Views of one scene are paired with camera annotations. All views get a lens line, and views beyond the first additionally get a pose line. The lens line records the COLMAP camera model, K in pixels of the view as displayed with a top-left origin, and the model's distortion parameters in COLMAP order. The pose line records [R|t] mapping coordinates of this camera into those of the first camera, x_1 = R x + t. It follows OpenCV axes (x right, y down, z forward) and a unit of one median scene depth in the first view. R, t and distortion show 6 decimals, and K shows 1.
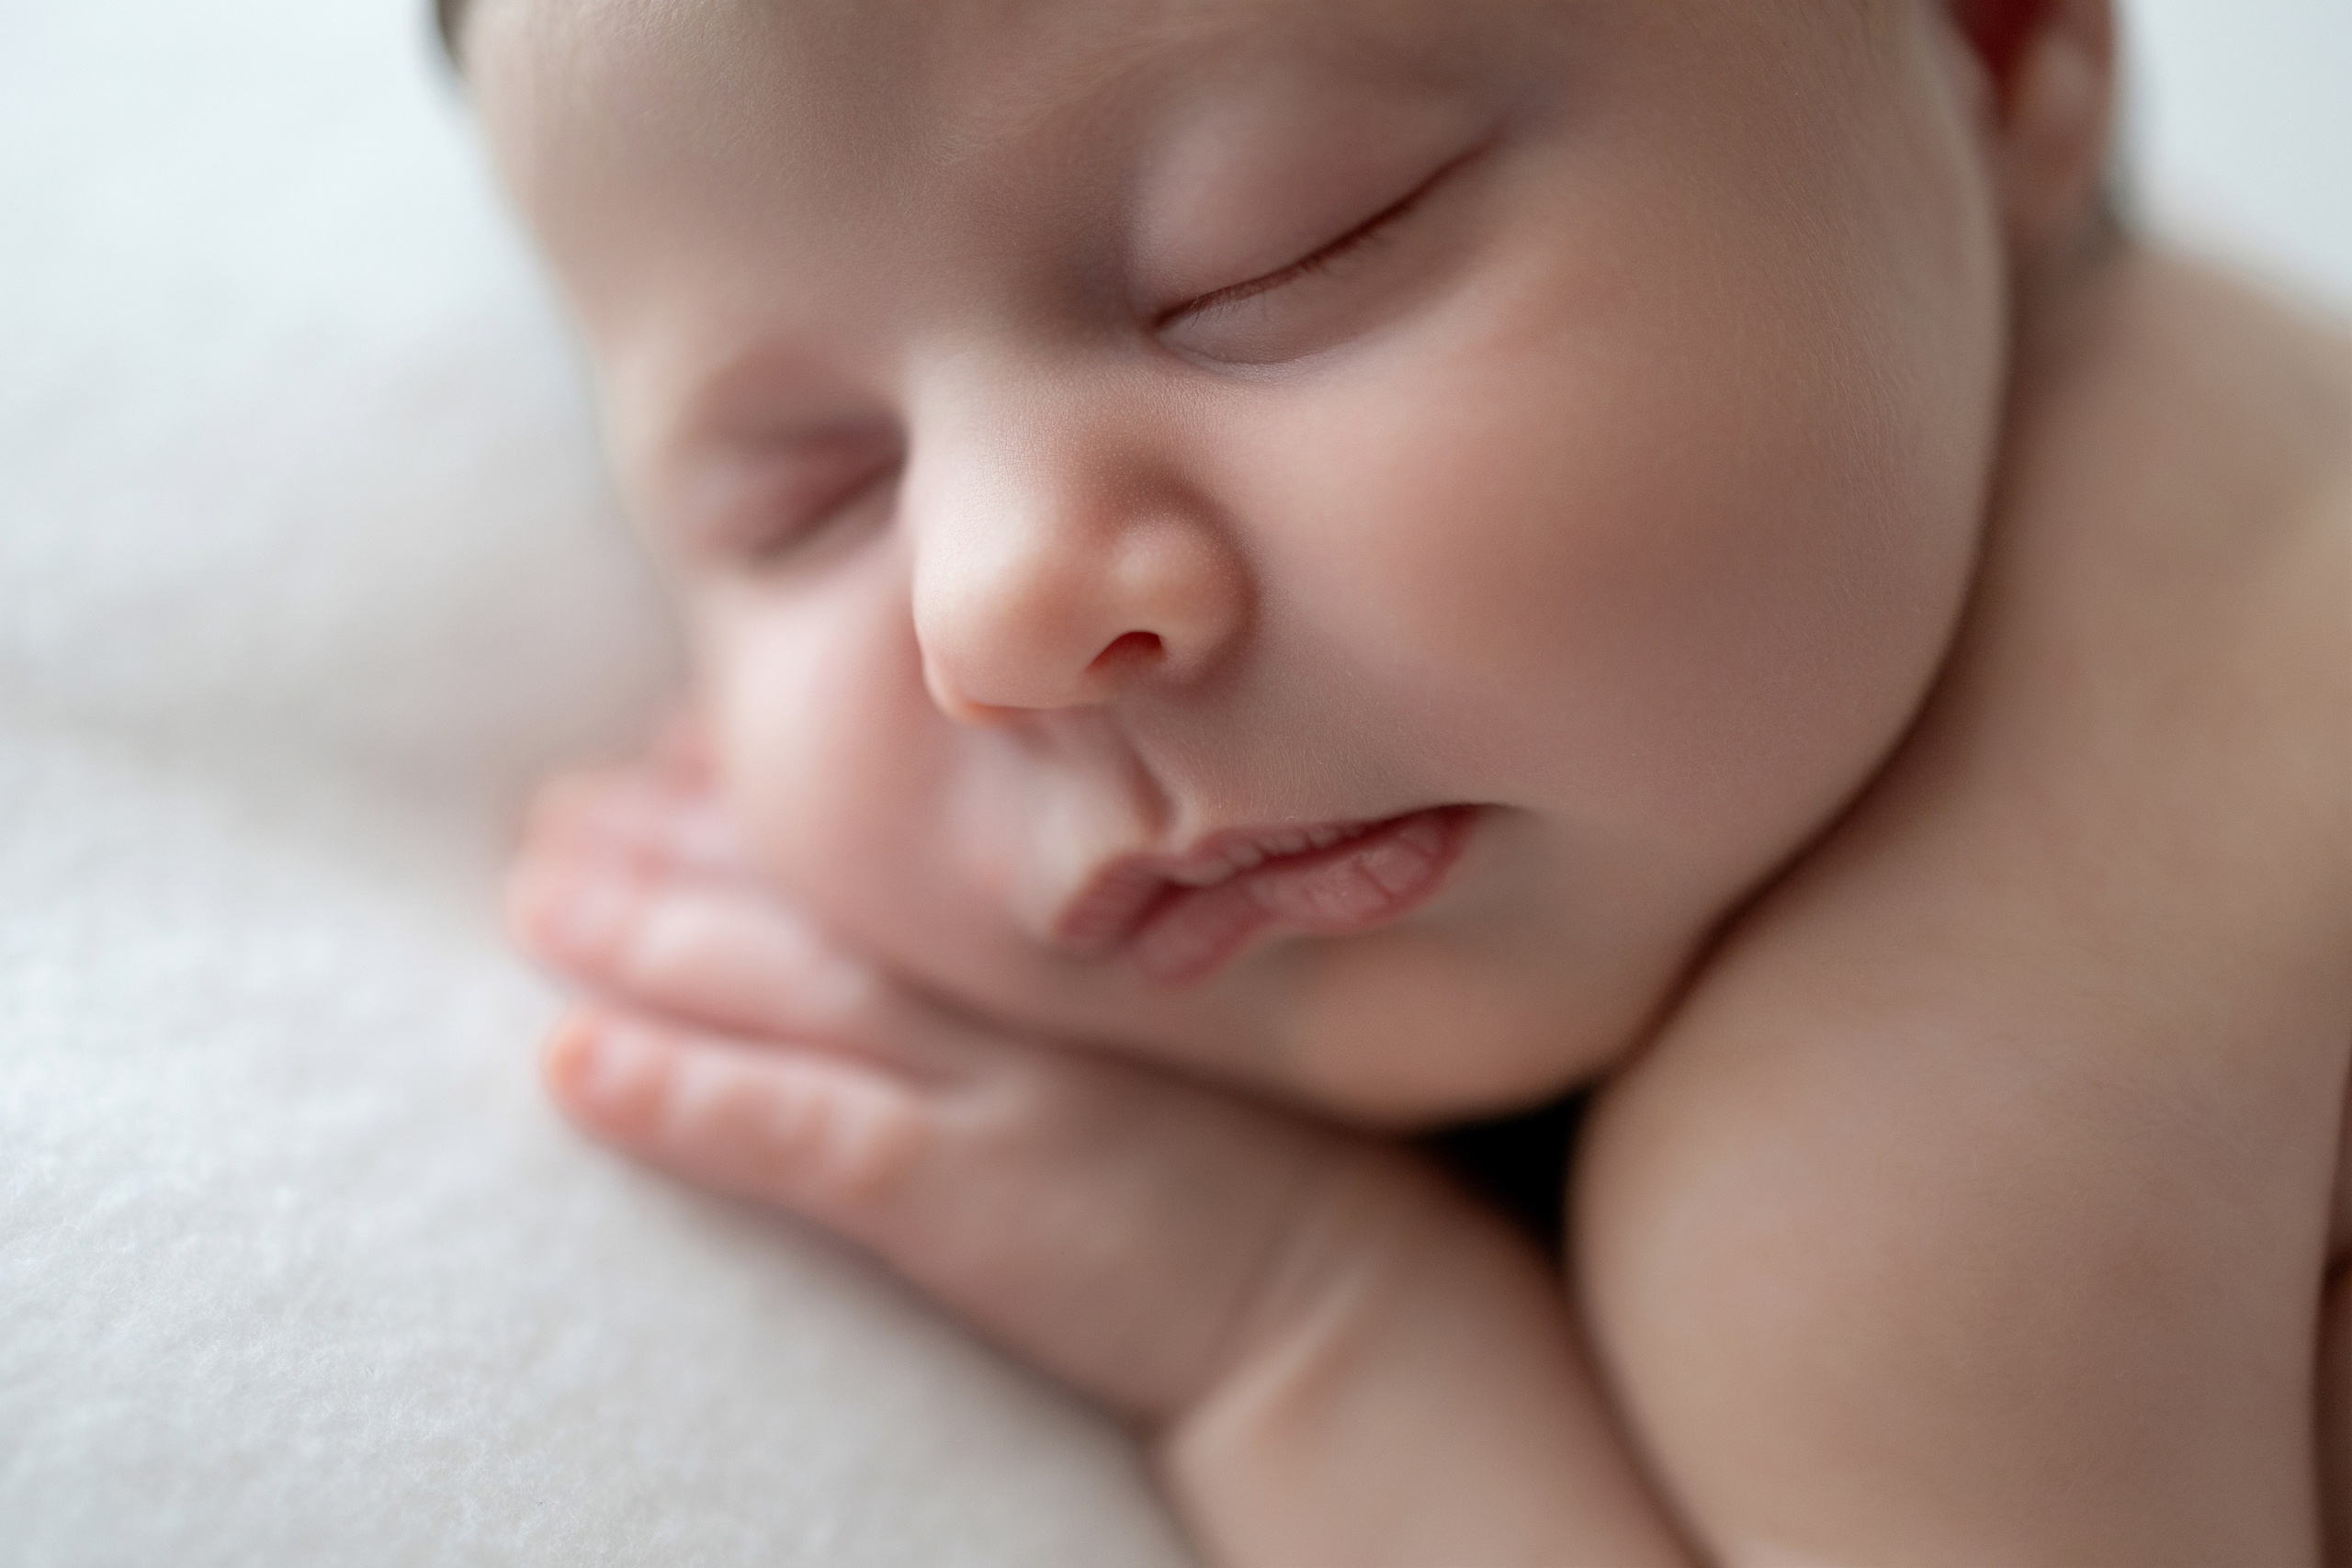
lens RADIAL K [[2679.9, 0, 1133.6], [0, 2679.9, 720.2], [0, 0, 1]] dist [-0.003129, 0.000000]
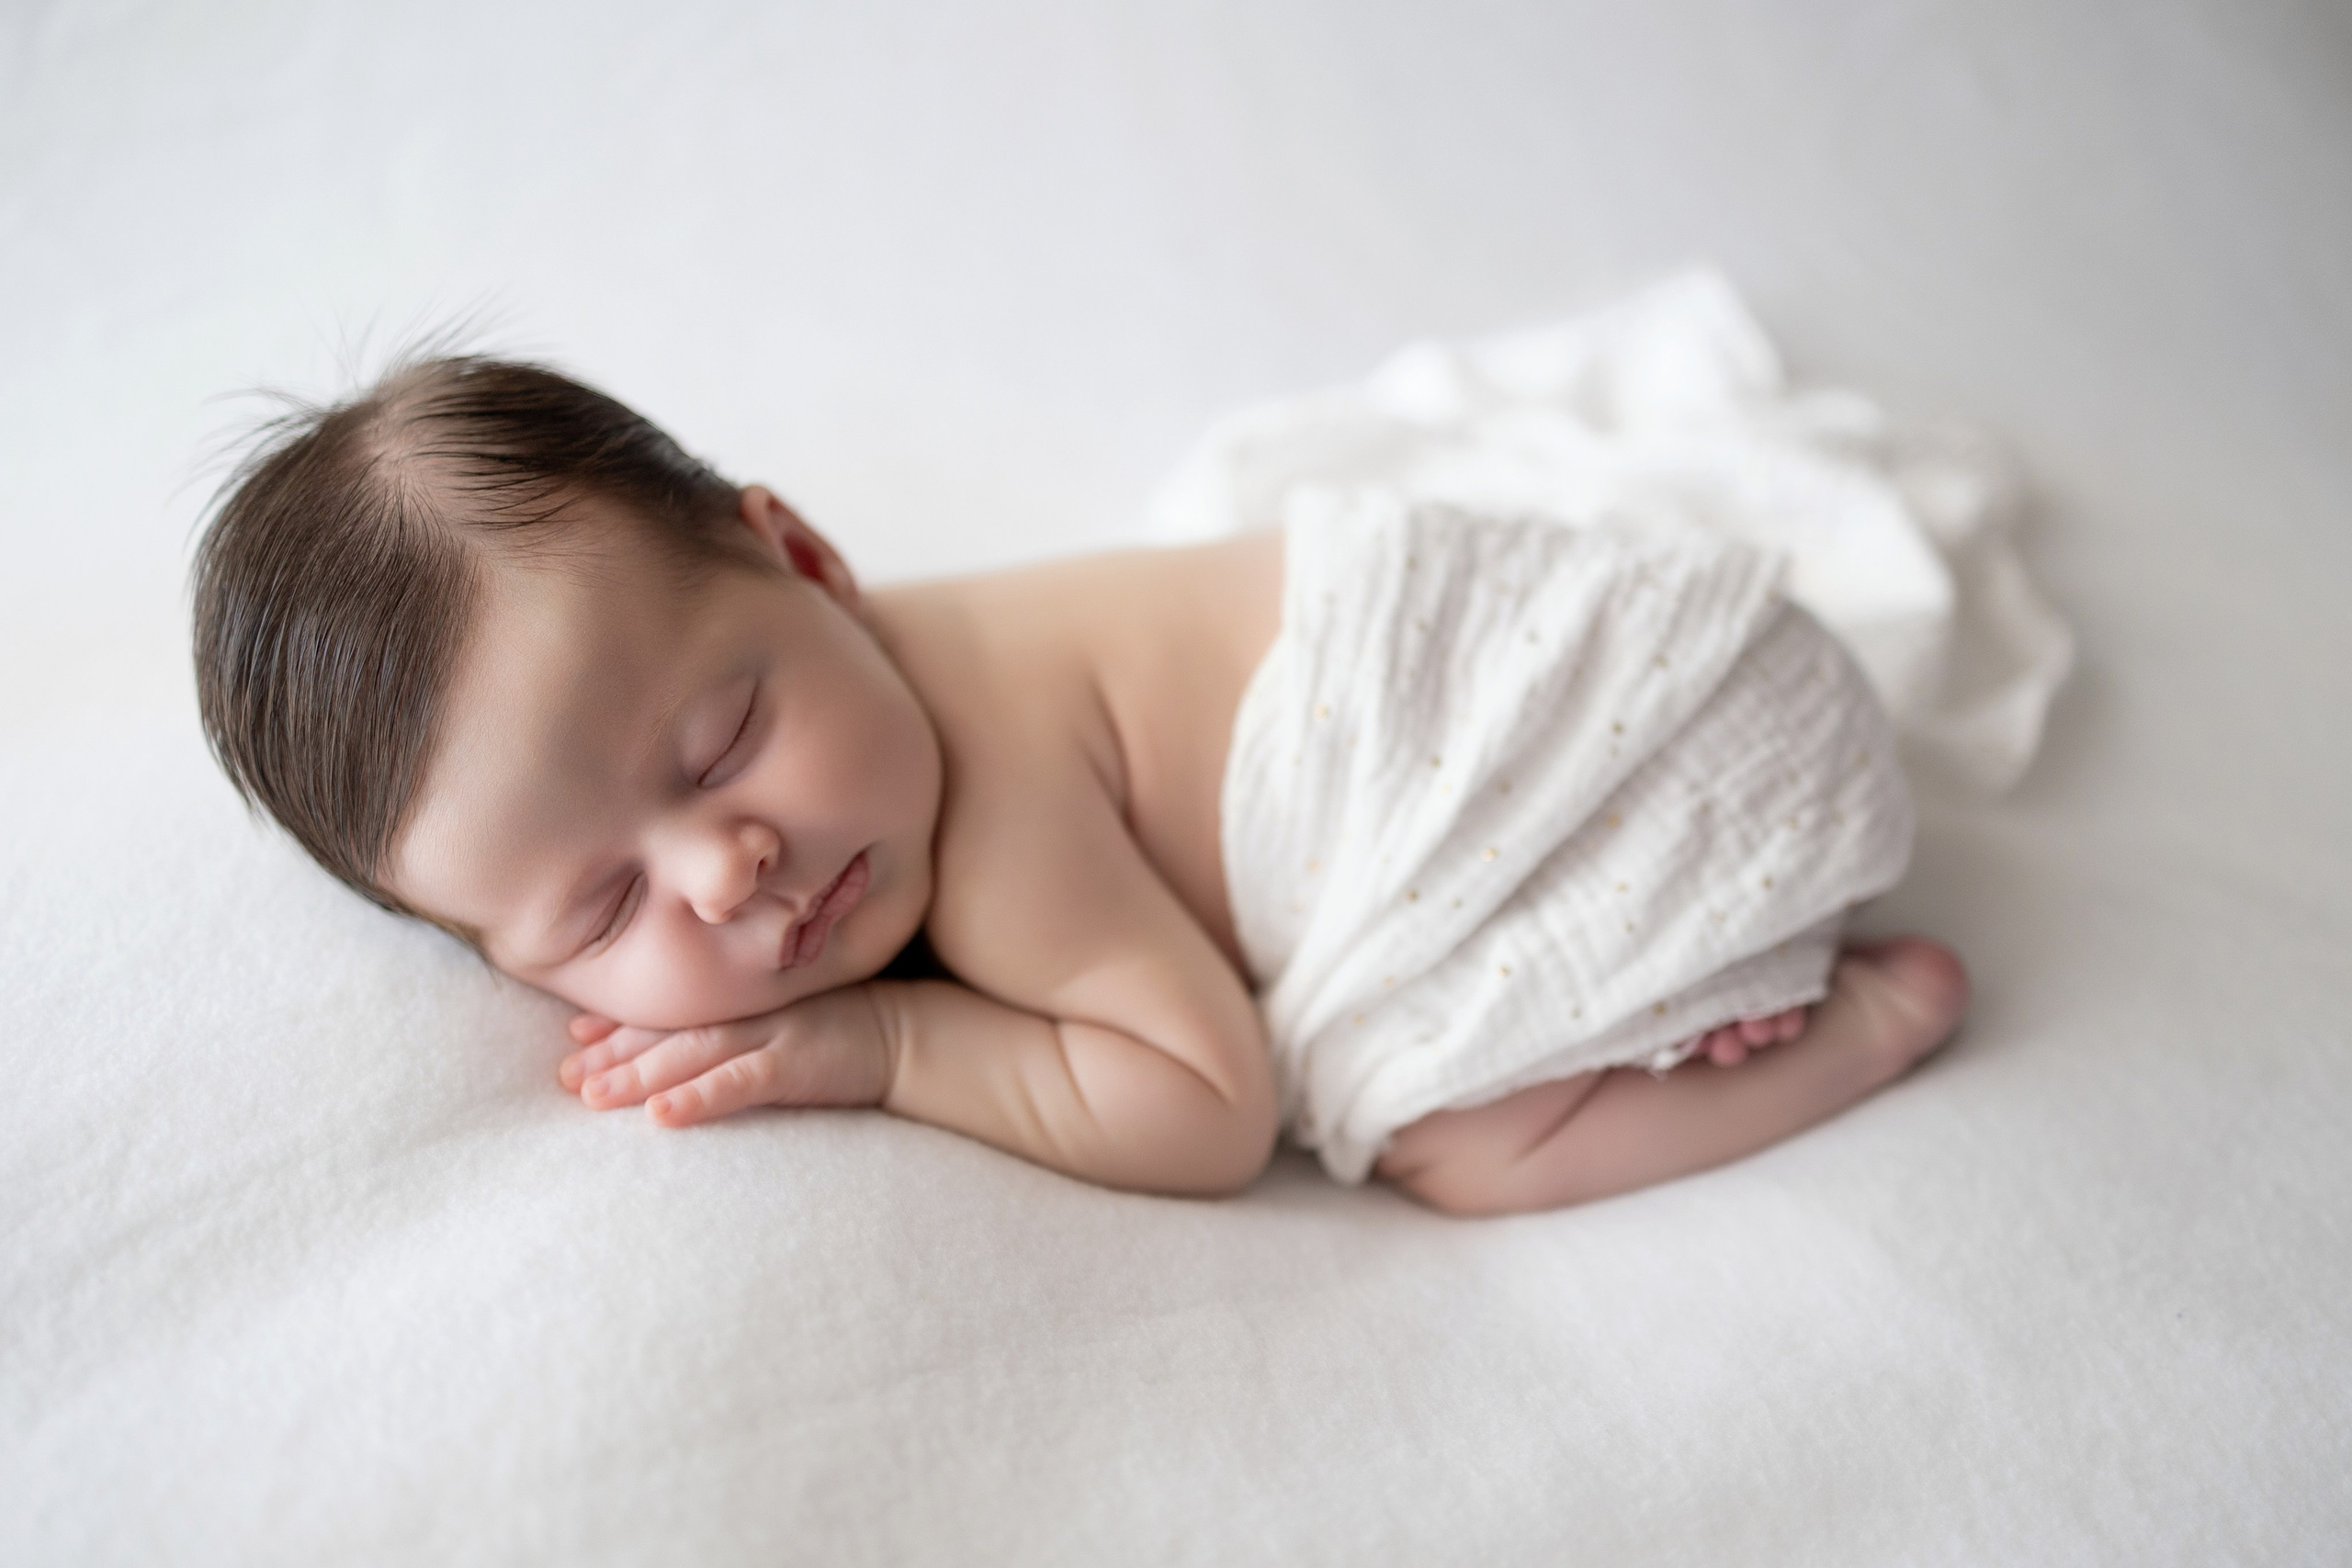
lens RADIAL K [[2679.9, 0, 1194.9], [0, 2679.9, 792.6], [0, 0, 1]] dist [-0.003129, 0.000000]
pose [[0.678018, -0.540908, 0.497704, -1.130105], [0.584525, 0.807312, 0.081098, -0.050820], [-0.445669, 0.235934, 0.863547, -1.925097]]
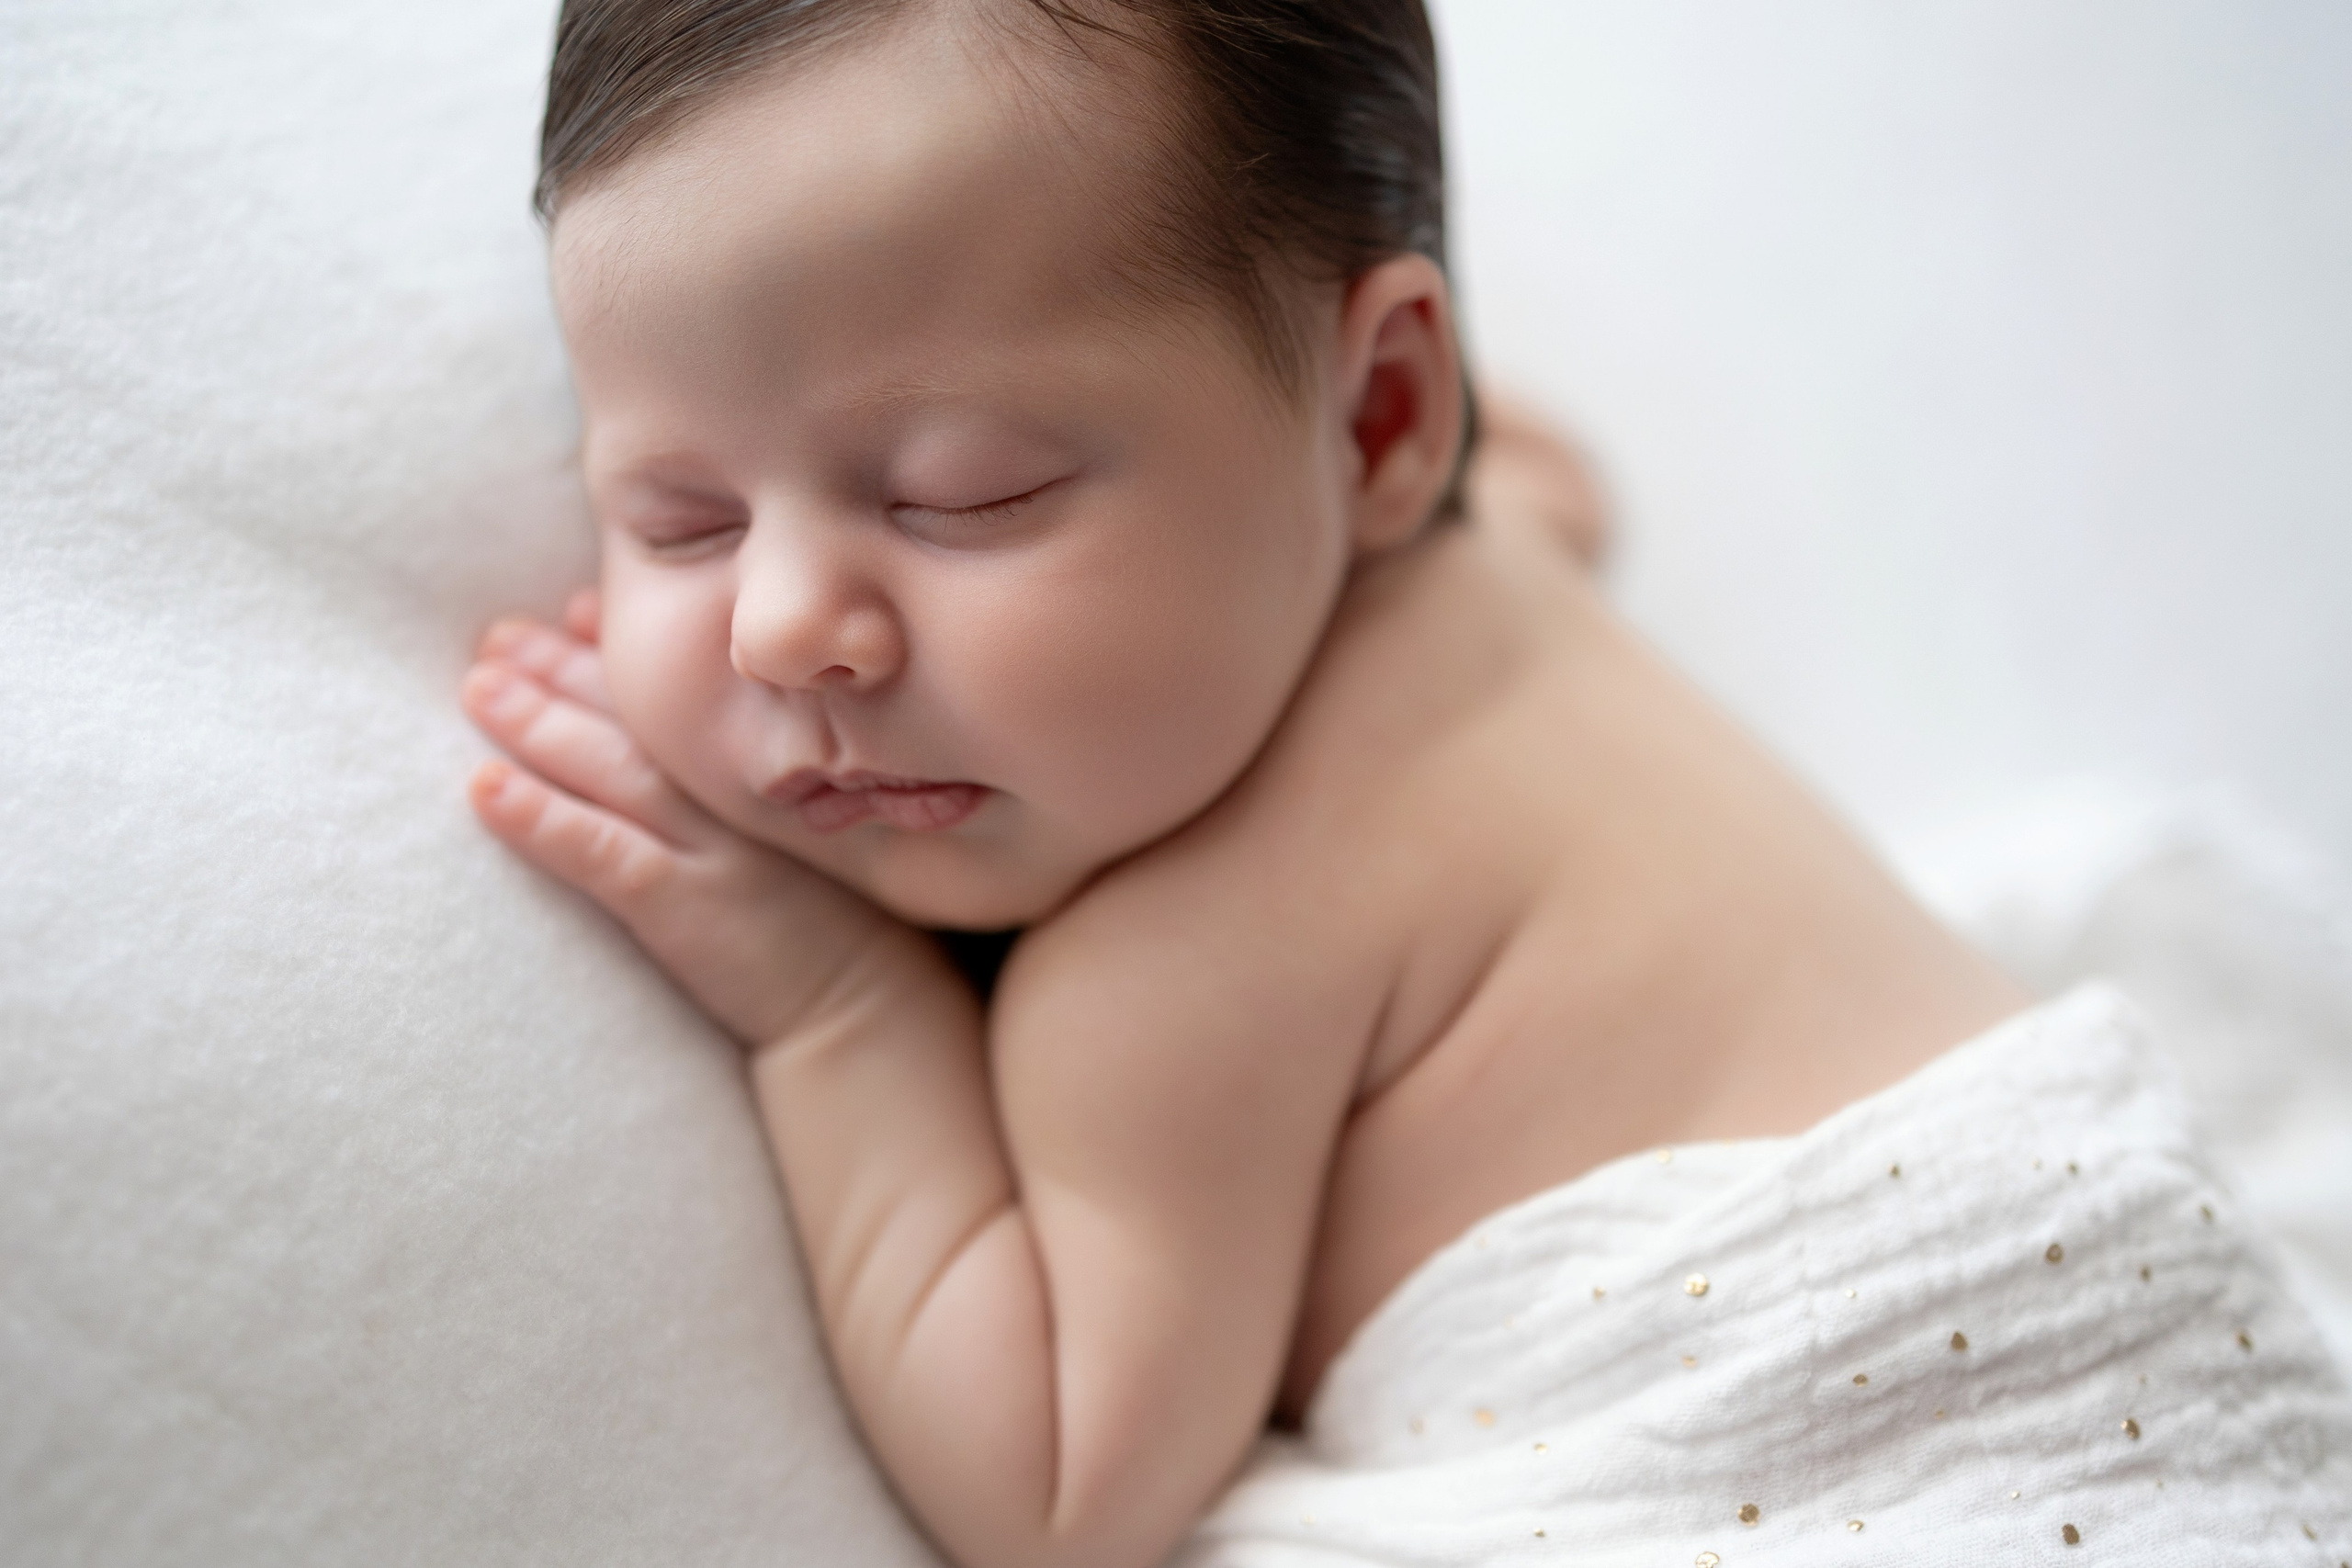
lens RADIAL K [[2679.9, 0, 1126.9], [0, 2679.9, 724.1], [0, 0, 1]] dist [-0.003129, 0.000000]
pose [[0.961554, 0.242611, 0.128660, -0.037468], [-0.257230, 0.959764, 0.112633, -0.245993], [-0.096157, -0.141398, 0.985272, -0.888334]]
